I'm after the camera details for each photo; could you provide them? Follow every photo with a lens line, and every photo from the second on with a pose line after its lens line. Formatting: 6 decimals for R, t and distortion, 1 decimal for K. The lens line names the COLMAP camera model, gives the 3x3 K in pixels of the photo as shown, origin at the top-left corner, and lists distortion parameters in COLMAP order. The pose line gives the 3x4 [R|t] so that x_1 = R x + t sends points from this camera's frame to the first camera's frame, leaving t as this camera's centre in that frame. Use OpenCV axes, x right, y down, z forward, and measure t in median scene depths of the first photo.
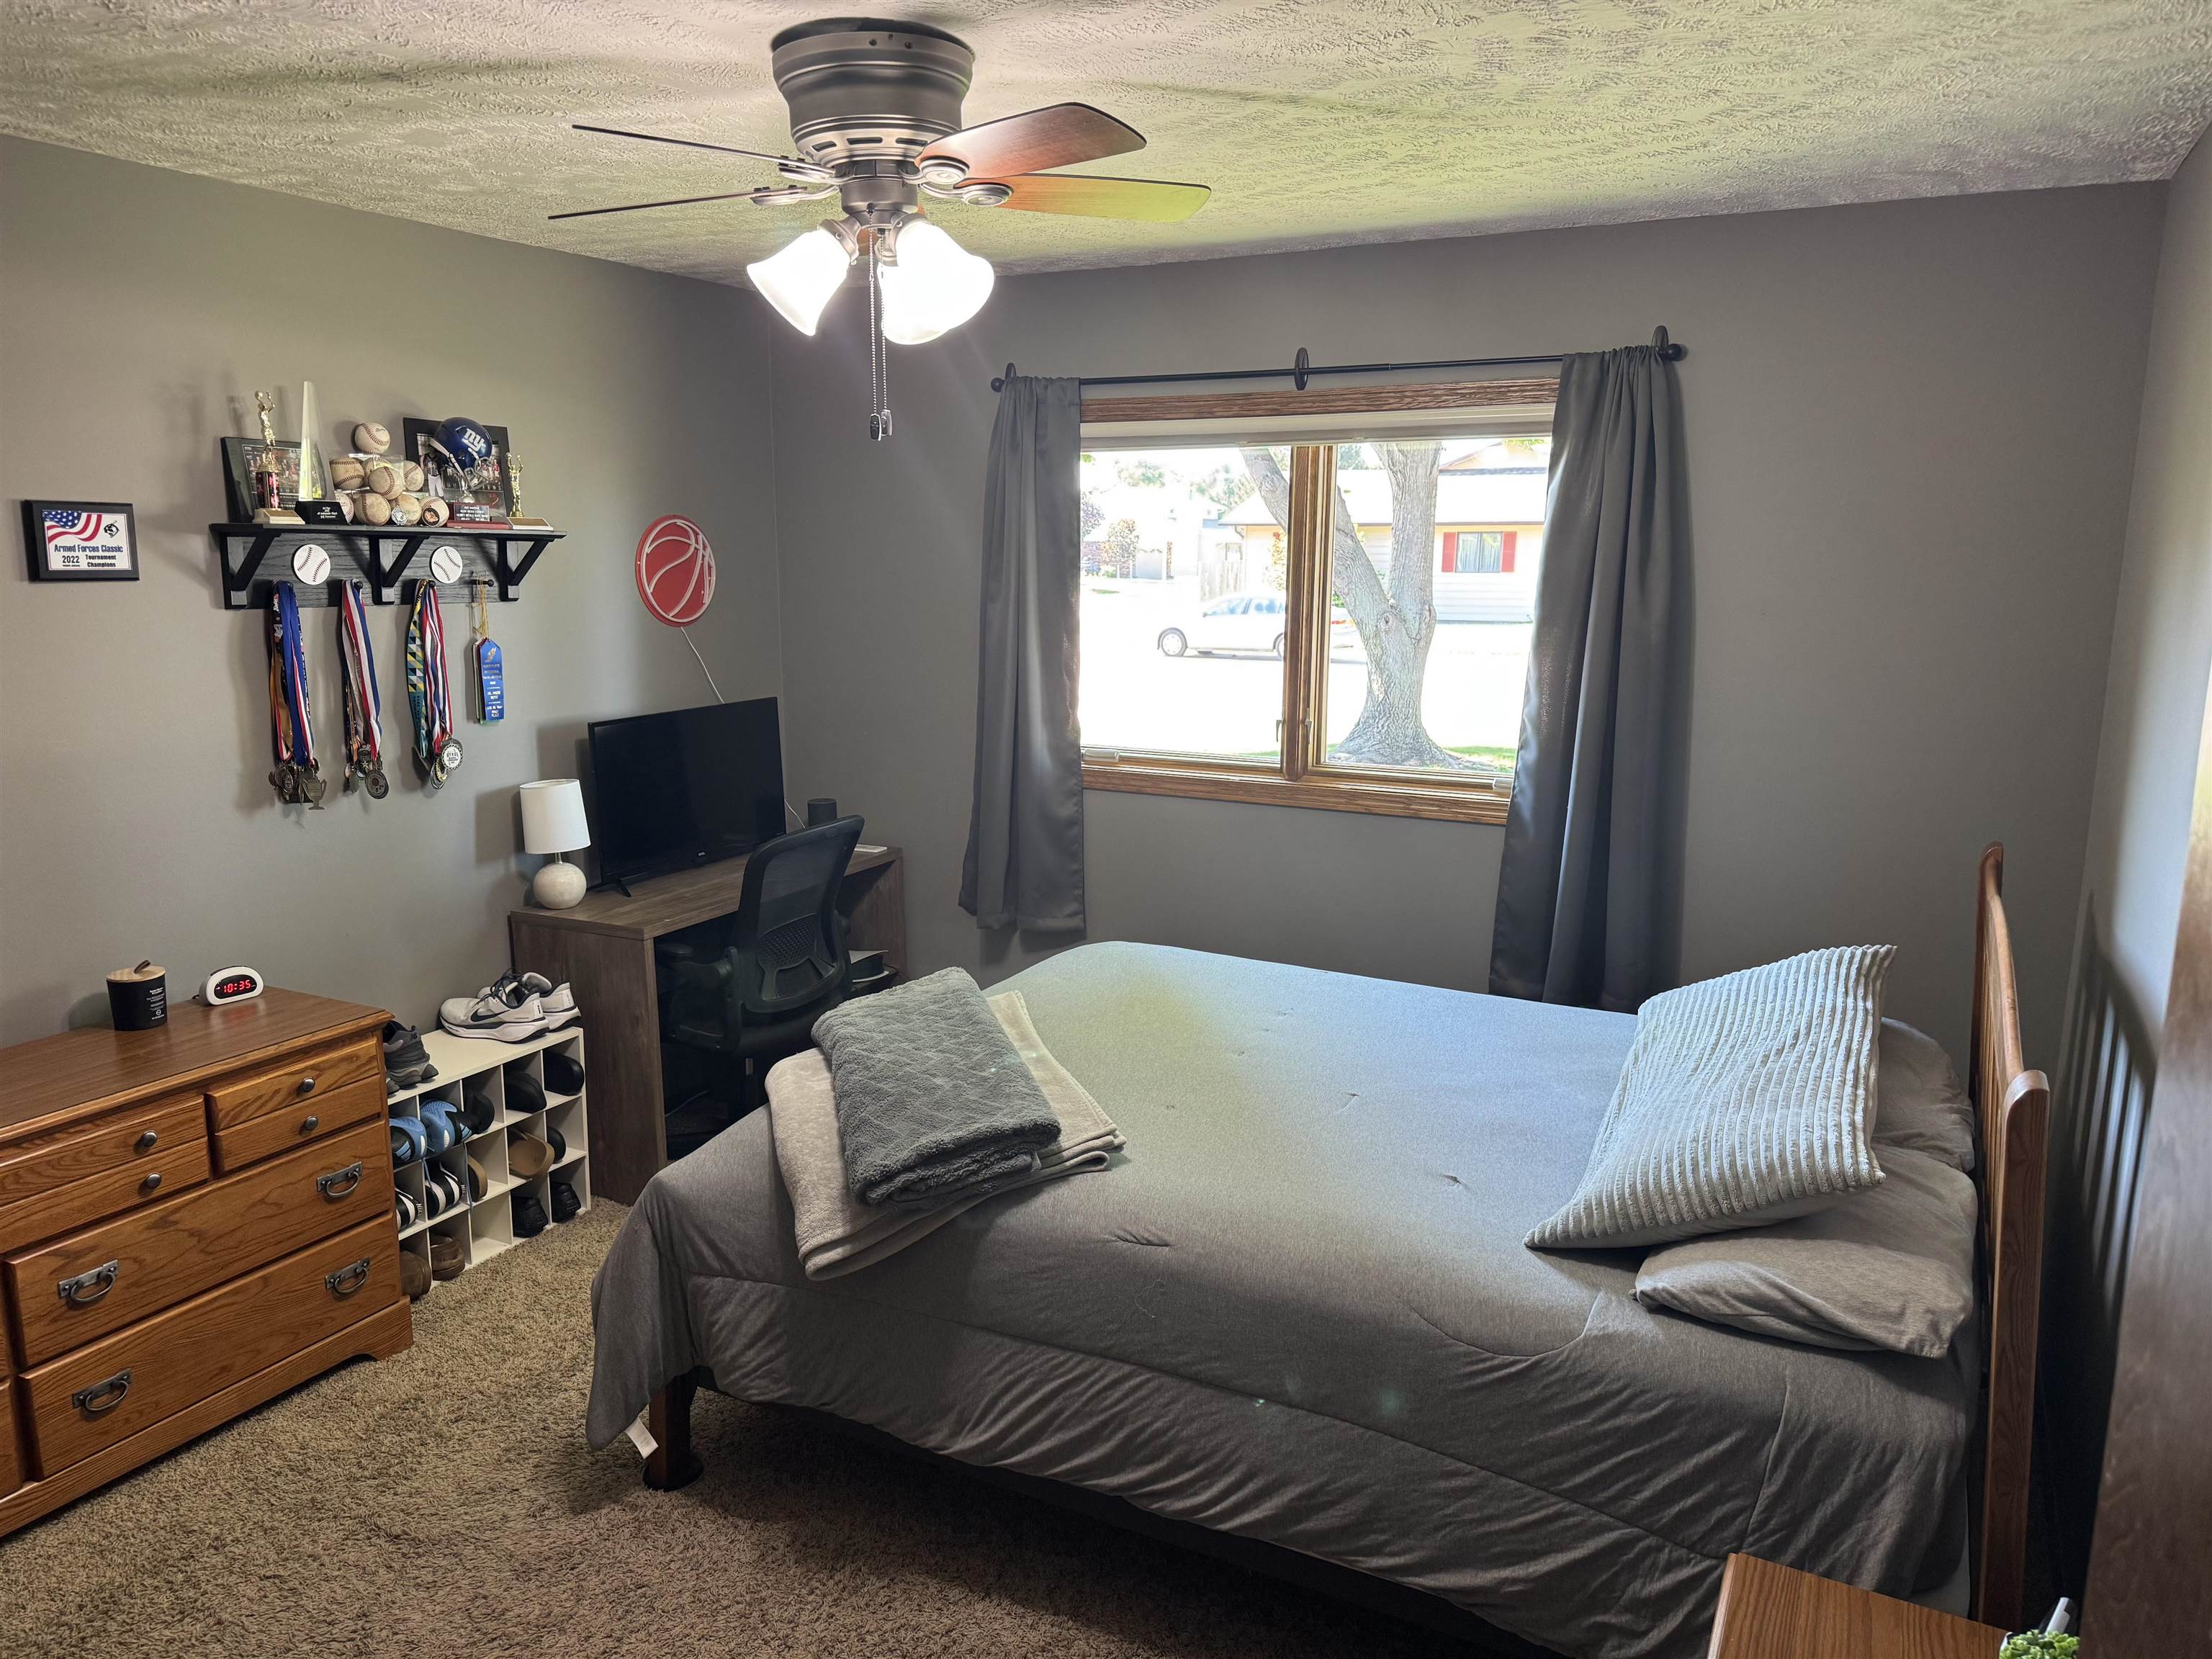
lens RADIAL K [[1569.9, 0, 1107.8], [0, 1569.9, 843.4], [0, 0, 1]] dist [0.078513, -0.088398]
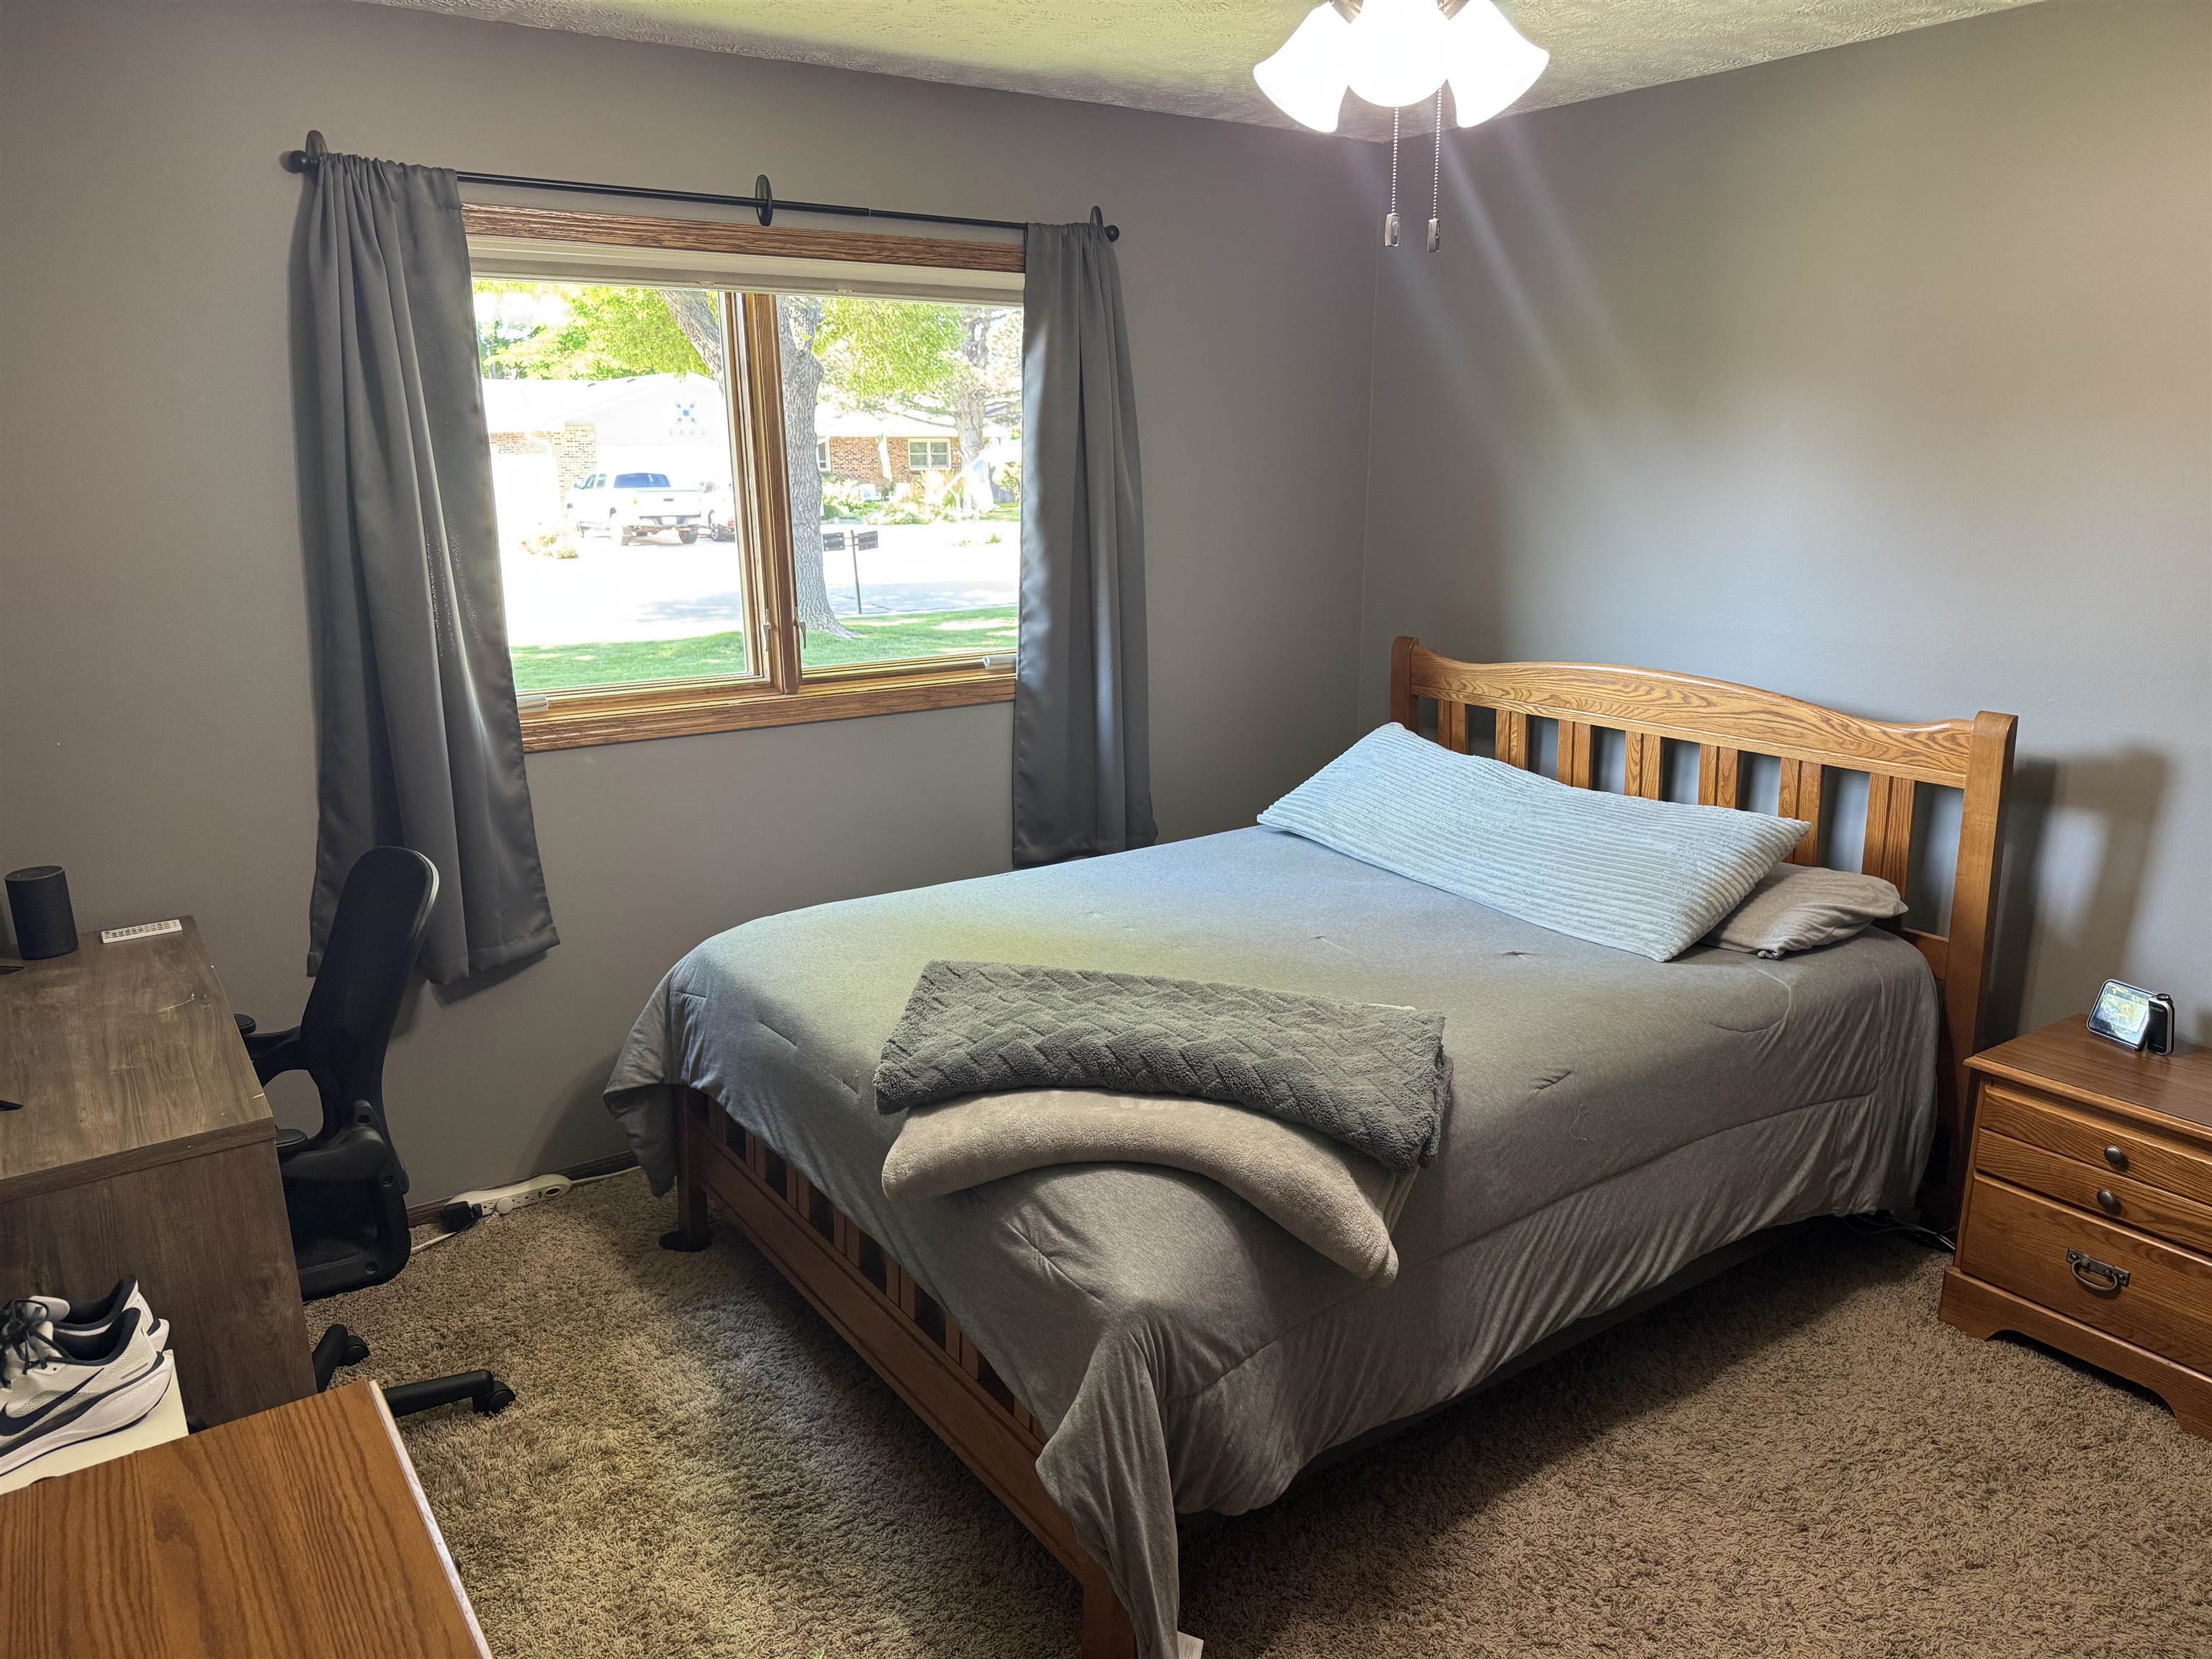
lens RADIAL K [[1569.9, 0, 1116.5], [0, 1569.9, 847.8], [0, 0, 1]] dist [0.078513, -0.088398]
pose [[0.453883, -0.231330, 0.860509, -0.636832], [0.180737, 0.969540, 0.165310, -0.077621], [-0.872539, 0.080495, 0.481867, 0.489203]]
